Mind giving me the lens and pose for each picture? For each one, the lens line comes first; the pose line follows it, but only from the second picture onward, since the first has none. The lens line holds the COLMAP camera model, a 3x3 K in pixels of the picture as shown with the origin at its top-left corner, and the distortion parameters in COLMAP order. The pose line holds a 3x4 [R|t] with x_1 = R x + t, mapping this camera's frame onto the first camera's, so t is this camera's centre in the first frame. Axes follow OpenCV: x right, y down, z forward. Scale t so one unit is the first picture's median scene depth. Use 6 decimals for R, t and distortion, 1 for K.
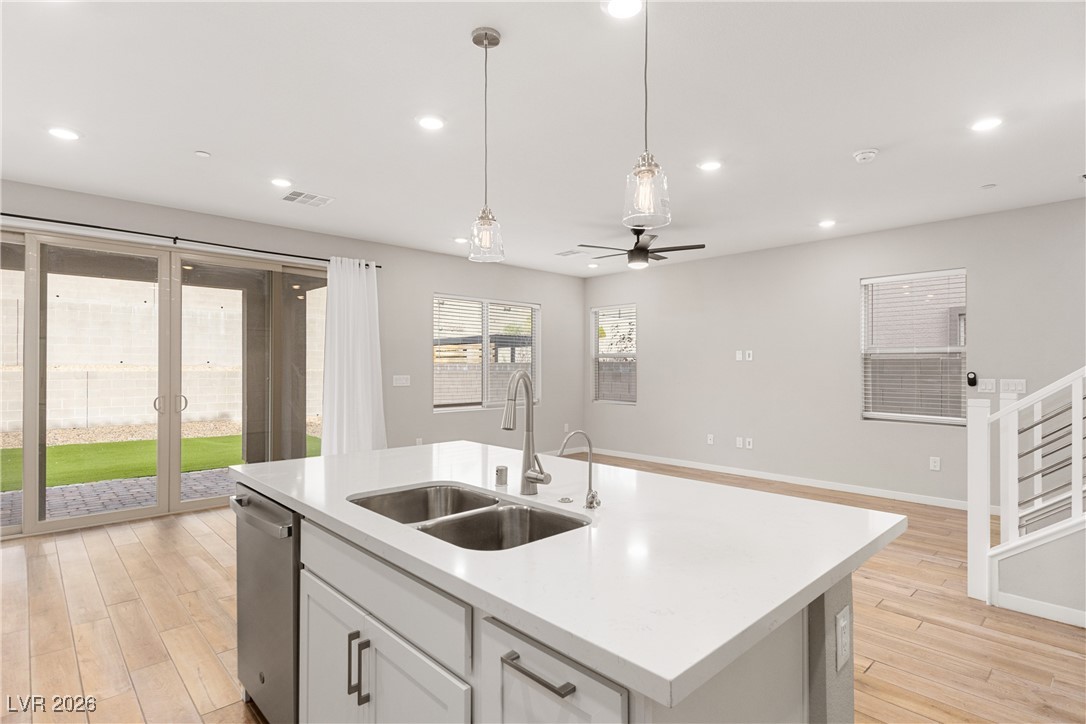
lens RADIAL K [[552.7, 0, 544.7], [0, 552.7, 366.2], [0, 0, 1]] dist [0.007610, -0.000953]
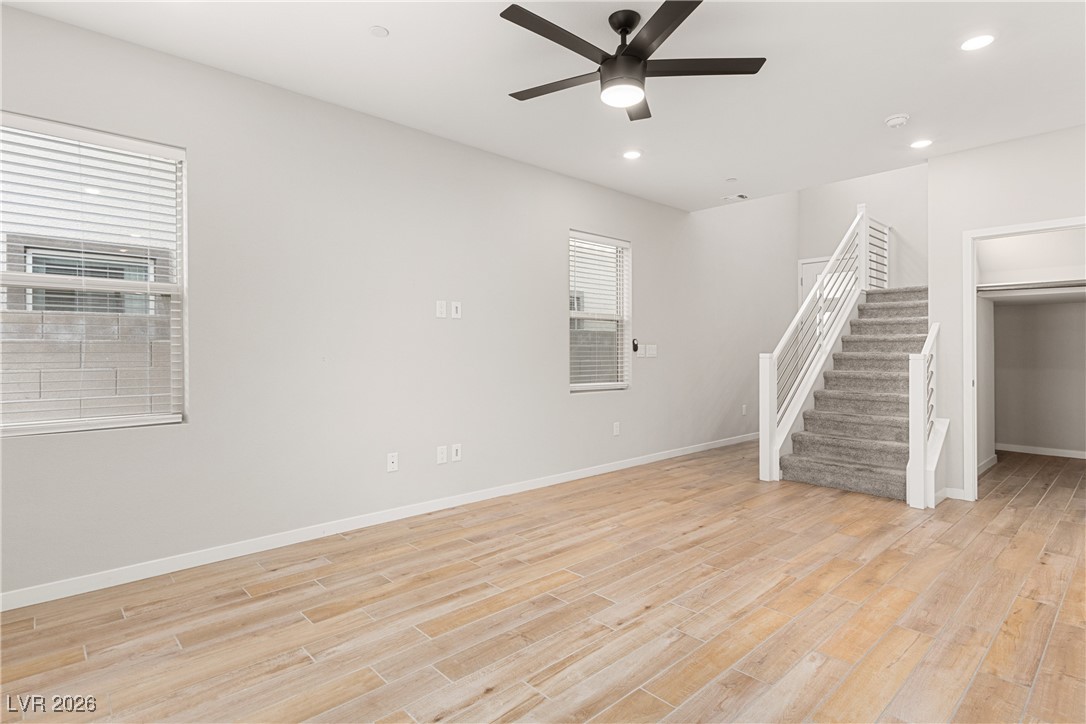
lens RADIAL K [[552.7, 0, 543.5], [0, 552.7, 353.5], [0, 0, 1]] dist [0.007610, -0.000953]
pose [[0.011765, -0.011380, 0.999866, -0.296129], [-0.001597, 0.999934, 0.011400, 0.025018], [-0.999930, -0.001731, 0.011746, 1.058435]]
